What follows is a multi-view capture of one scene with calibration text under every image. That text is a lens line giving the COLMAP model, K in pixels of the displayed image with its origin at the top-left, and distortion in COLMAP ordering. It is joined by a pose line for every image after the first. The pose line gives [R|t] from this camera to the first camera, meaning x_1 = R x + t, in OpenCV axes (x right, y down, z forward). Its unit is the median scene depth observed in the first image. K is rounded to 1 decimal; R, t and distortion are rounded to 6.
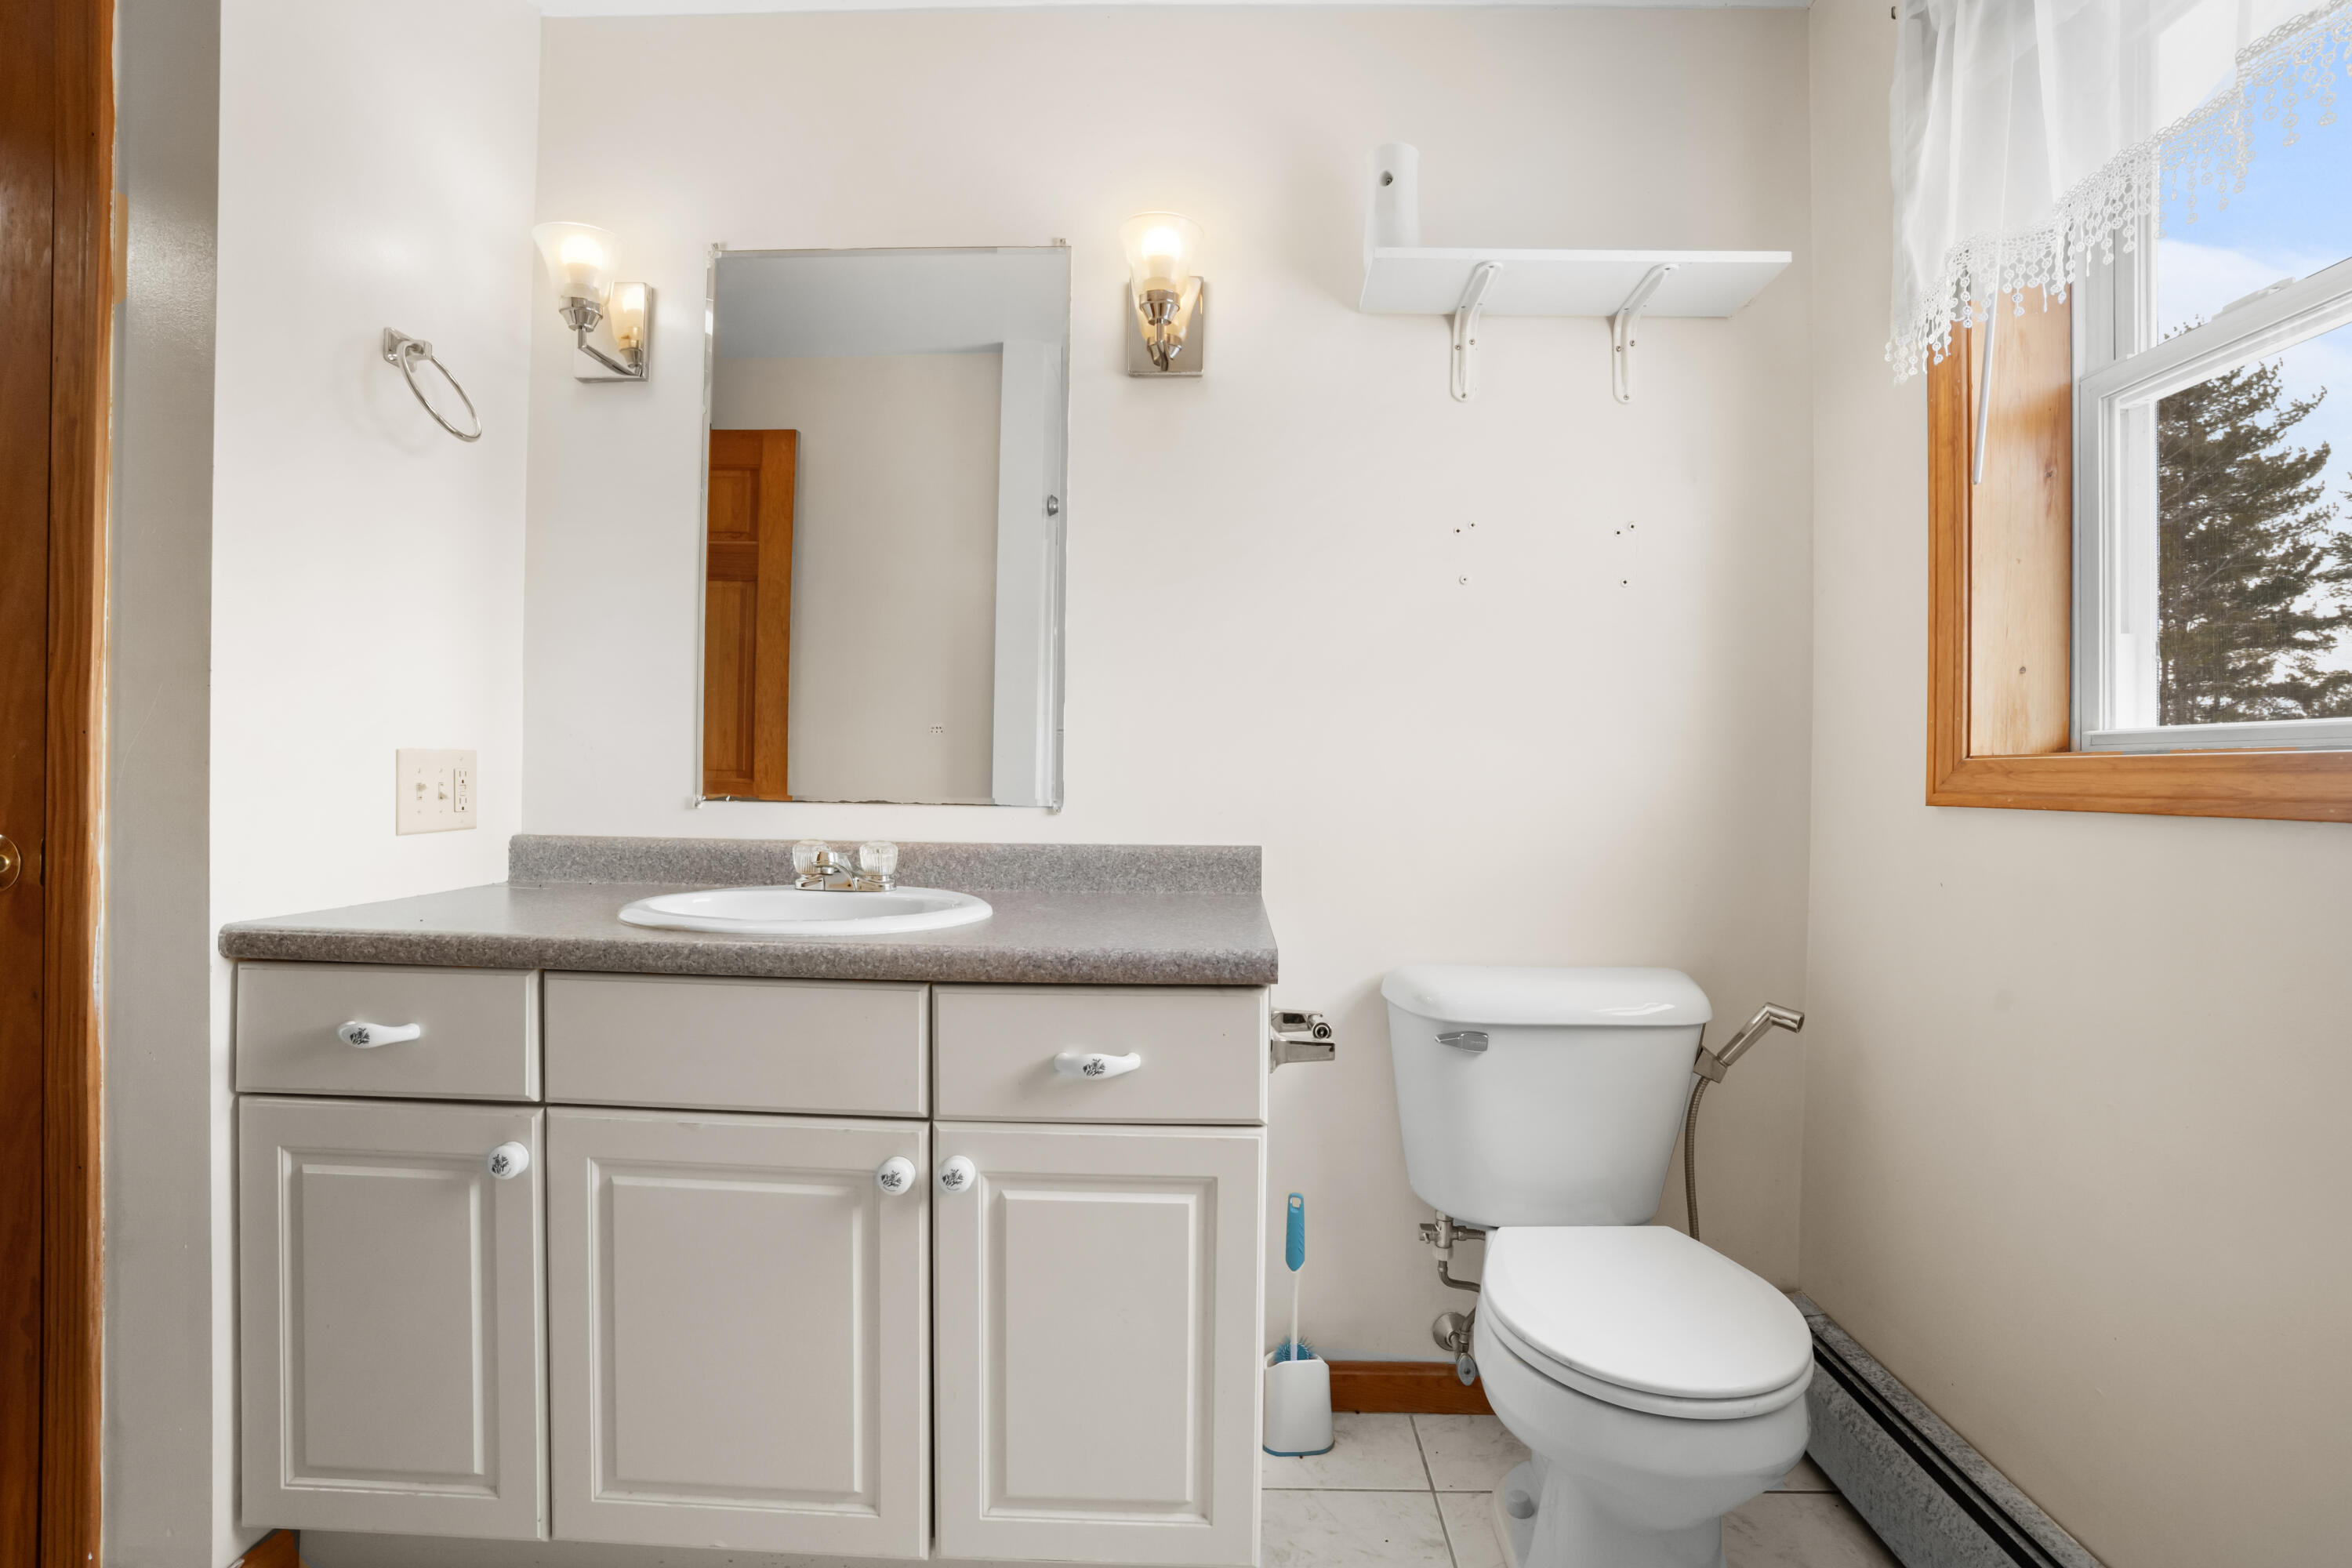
lens RADIAL K [[1114.6, 0, 1172.4], [0, 1114.6, 720.4], [0, 0, 1]] dist [-0.081042, 0.029755]
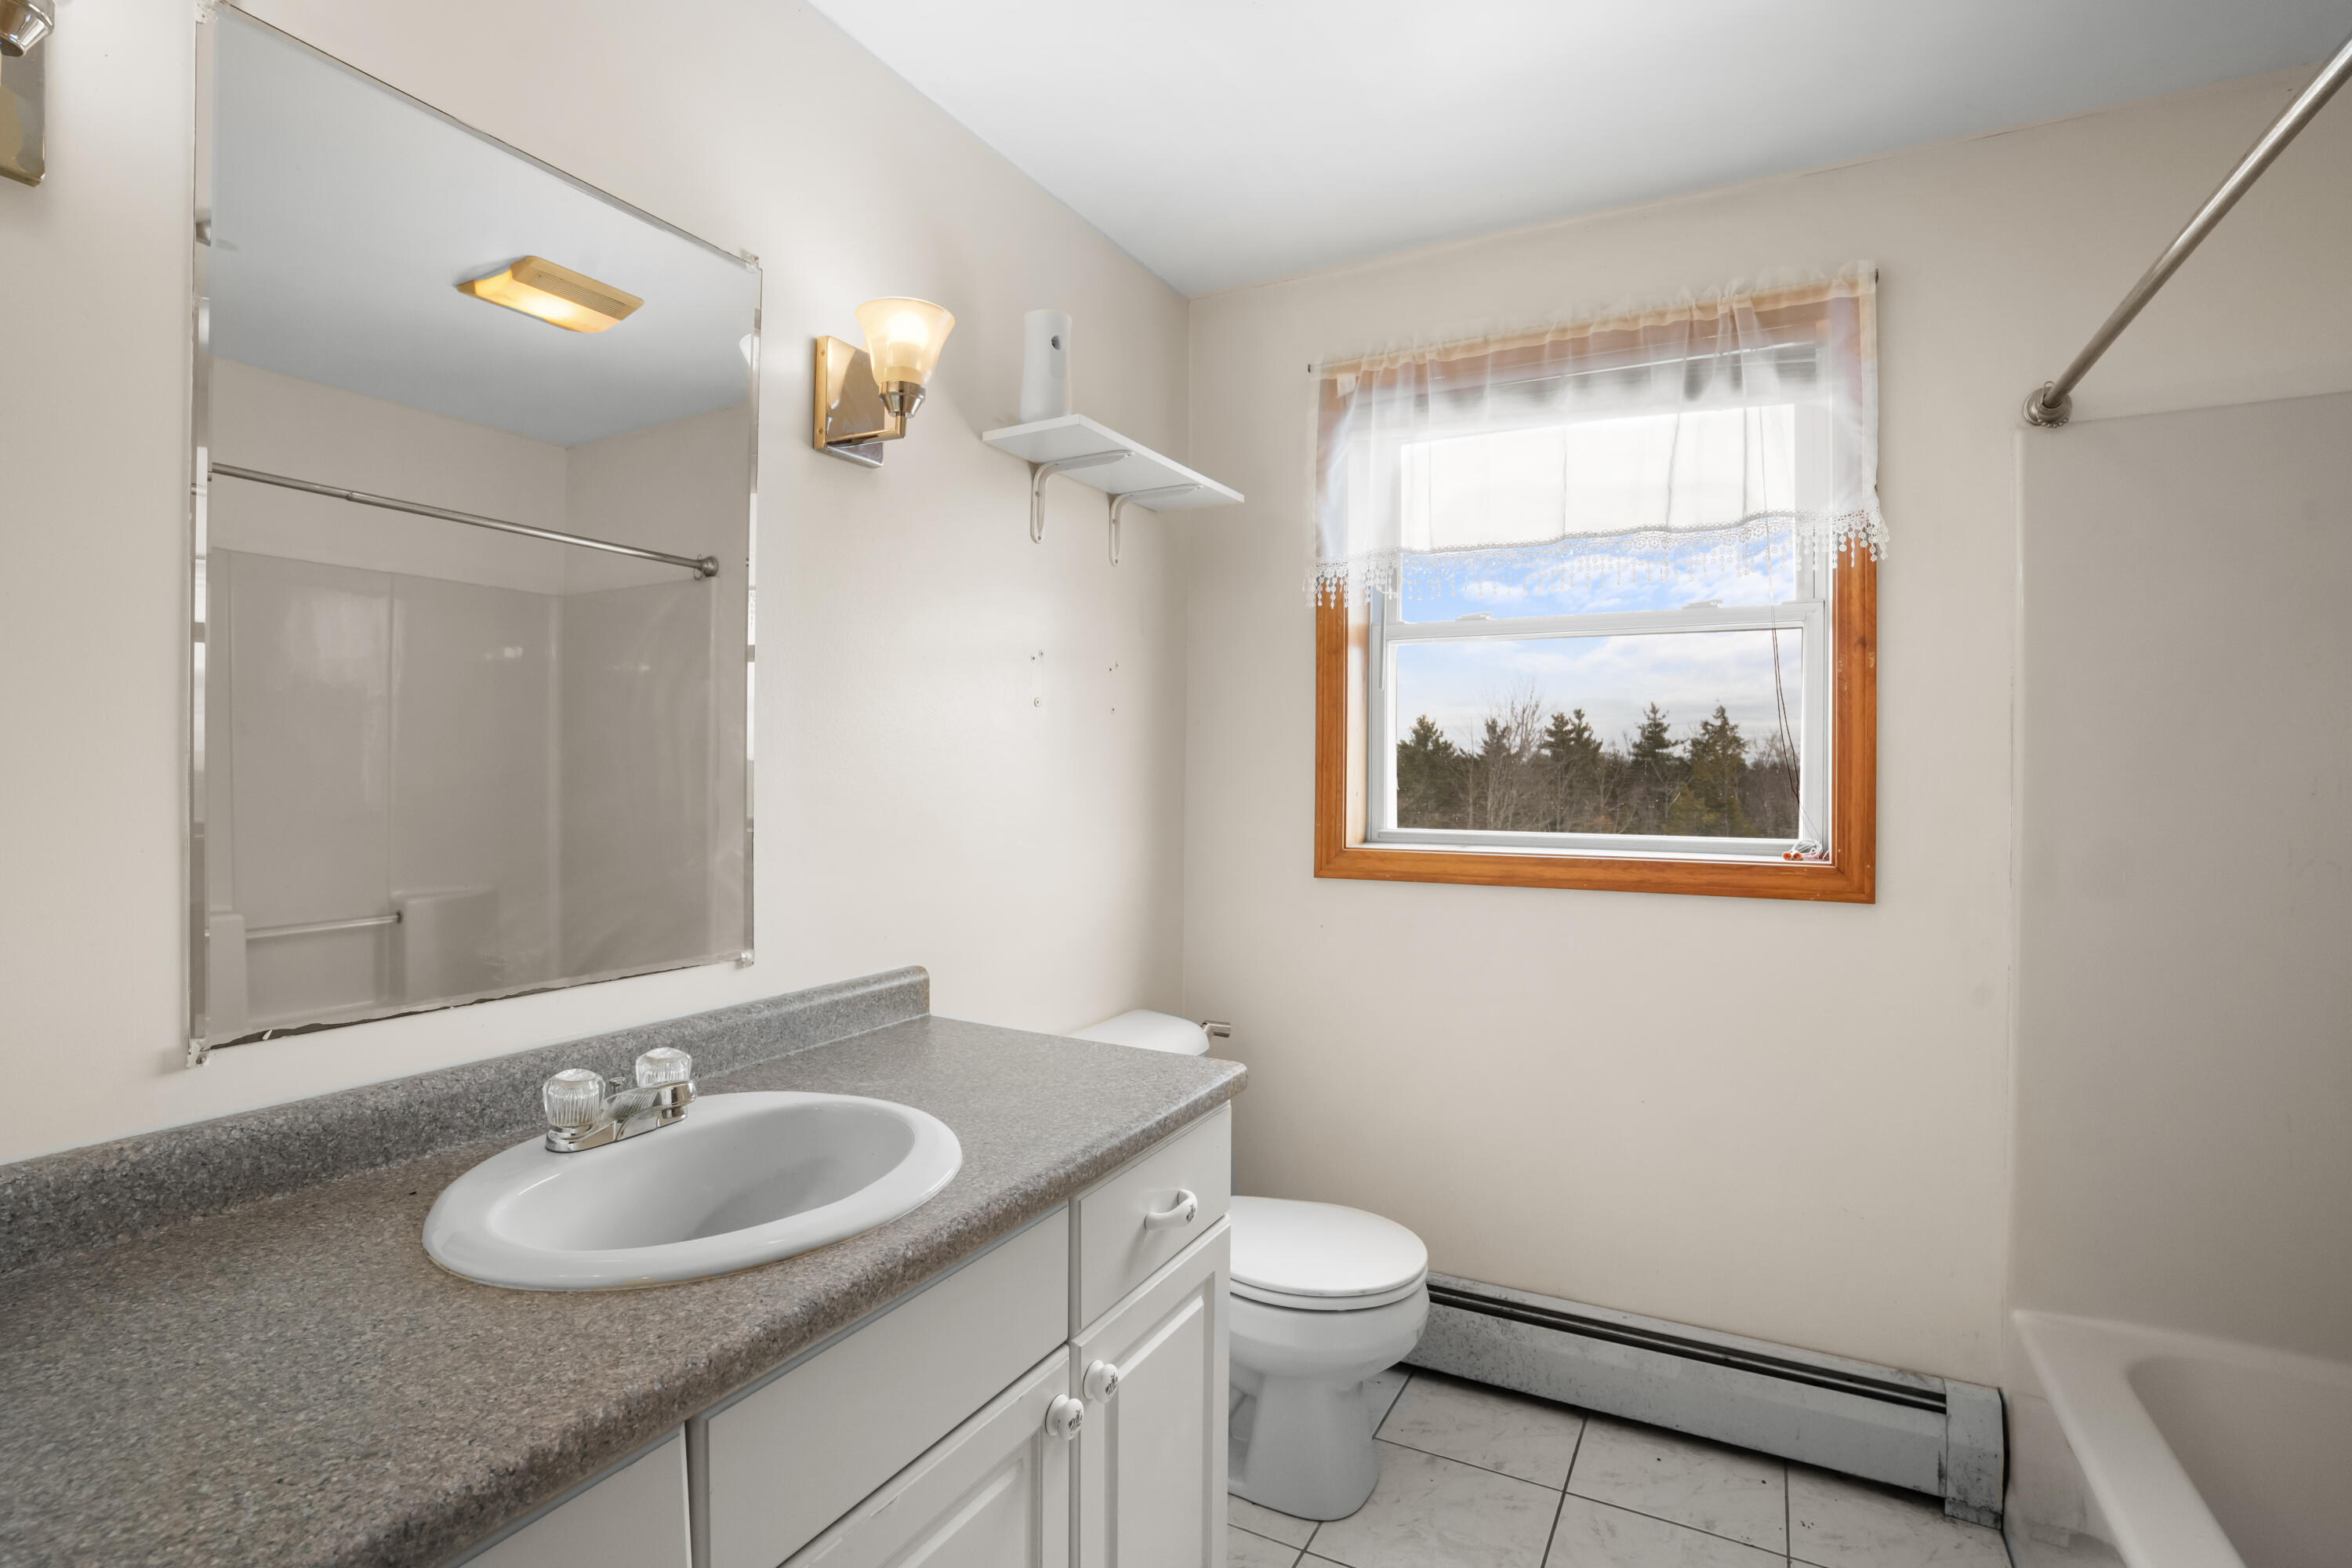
lens RADIAL K [[1114.6, 0, 1172.4], [0, 1114.6, 720.4], [0, 0, 1]] dist [-0.081042, 0.029755]
pose [[0.444951, 0.026679, 0.895158, -0.729160], [-0.039031, 0.999184, -0.010379, -0.106504], [-0.894704, -0.030321, 0.445629, 0.381929]]
